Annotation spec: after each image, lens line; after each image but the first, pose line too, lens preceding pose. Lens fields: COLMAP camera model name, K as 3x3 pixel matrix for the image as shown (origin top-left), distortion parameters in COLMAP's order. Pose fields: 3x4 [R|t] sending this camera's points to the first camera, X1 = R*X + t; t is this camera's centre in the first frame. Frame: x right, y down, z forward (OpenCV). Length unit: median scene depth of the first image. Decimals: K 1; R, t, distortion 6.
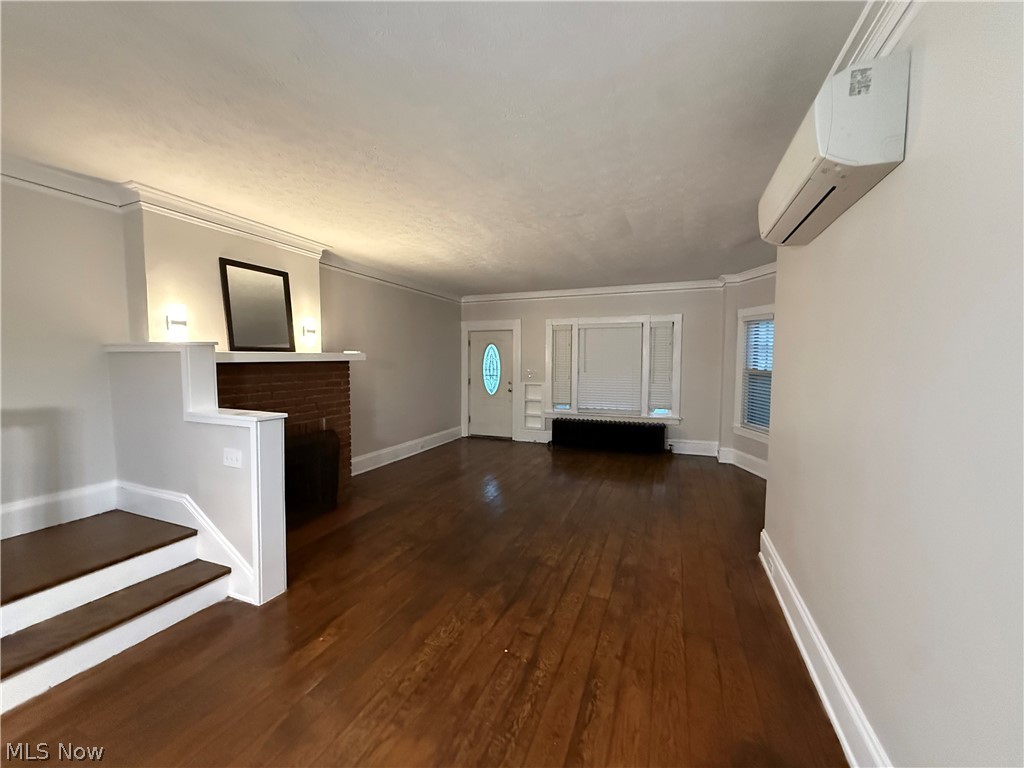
lens RADIAL K [[409.3, 0, 511.2], [0, 409.3, 384.4], [0, 0, 1]] dist [0.001980, 0.000295]
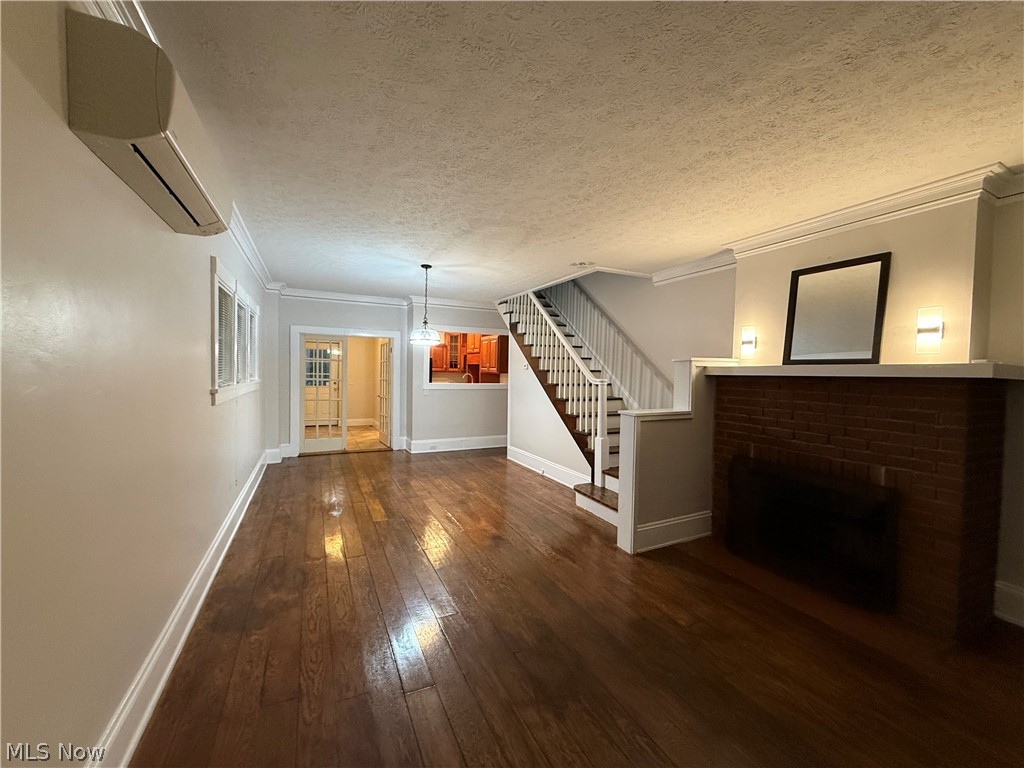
lens RADIAL K [[409.3, 0, 512.7], [0, 409.3, 385.7], [0, 0, 1]] dist [0.001980, 0.000295]
pose [[-0.672564, 0.013715, -0.739912, 0.477933], [-0.065481, 0.994804, 0.077960, -0.065681], [0.737137, 0.100883, -0.668171, 1.174221]]
